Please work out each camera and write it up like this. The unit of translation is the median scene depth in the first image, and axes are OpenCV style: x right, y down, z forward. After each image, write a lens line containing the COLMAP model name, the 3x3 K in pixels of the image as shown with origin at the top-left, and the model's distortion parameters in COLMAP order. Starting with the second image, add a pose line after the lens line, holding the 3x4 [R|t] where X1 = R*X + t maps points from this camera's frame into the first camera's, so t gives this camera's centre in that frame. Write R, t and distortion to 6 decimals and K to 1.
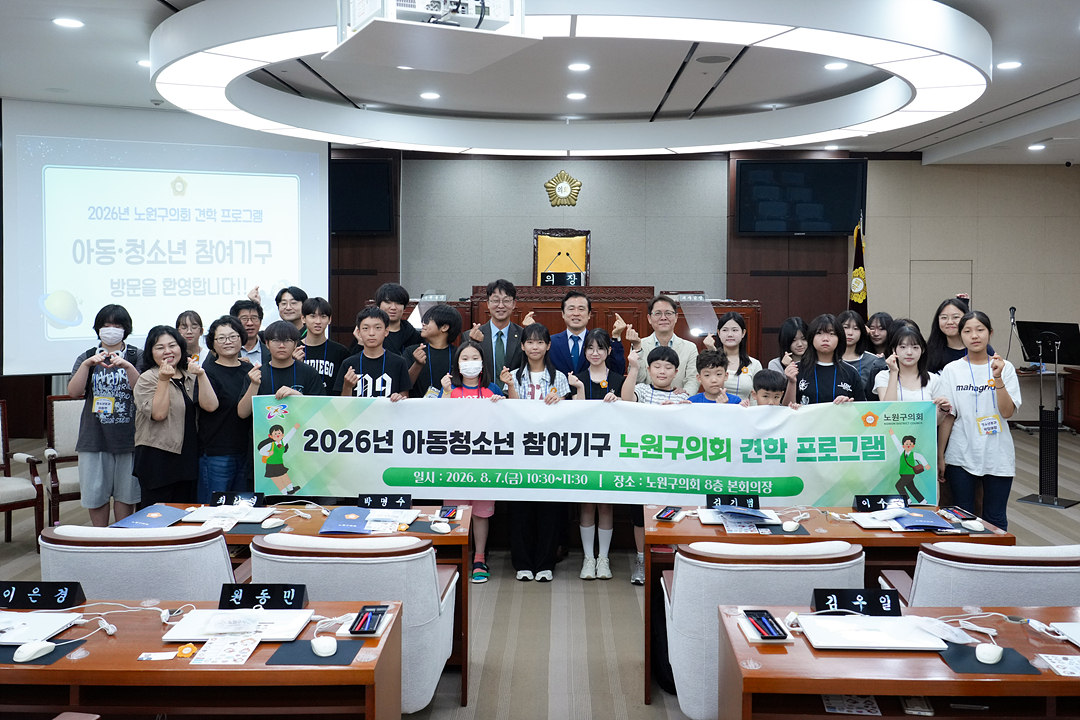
lens RADIAL K [[1052.2, 0, 582.9], [0, 1052.2, 337.4], [0, 0, 1]] dist [-0.008464, 0.000000]
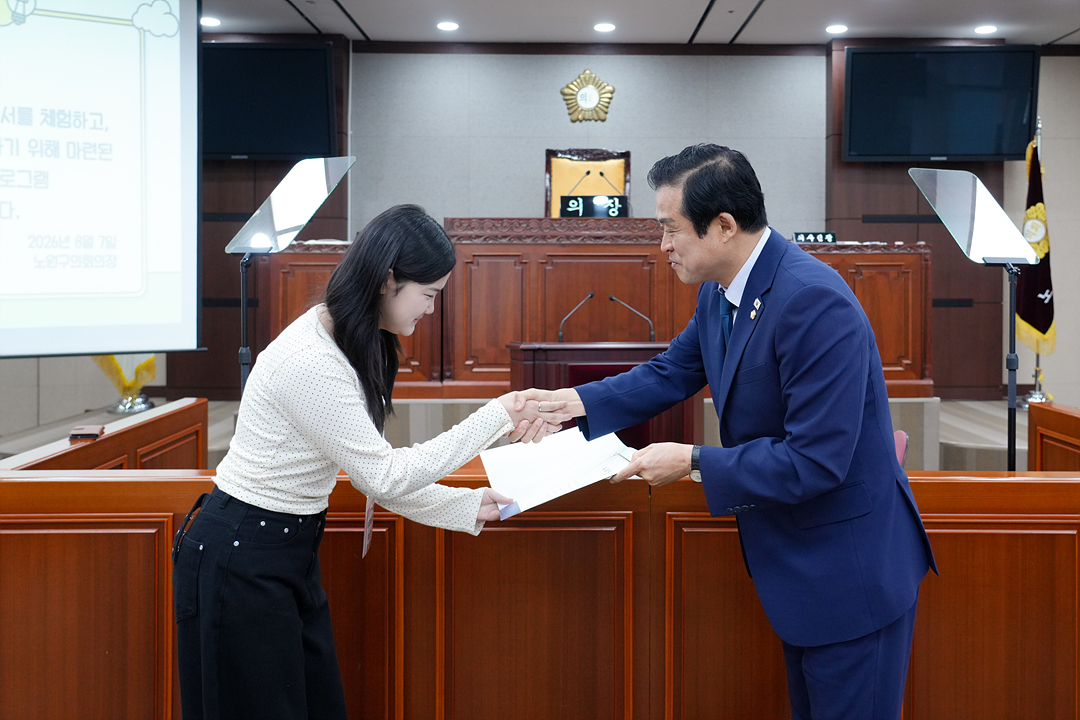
lens RADIAL K [[931.4, 0, 583.1], [0, 931.4, 296.2], [0, 0, 1]] dist [-0.013163, 0.008824]
pose [[0.999994, -0.002634, 0.002311, -0.024572], [0.002731, 0.999061, -0.043250, 0.015313], [-0.002195, 0.043256, 0.999062, 0.416726]]
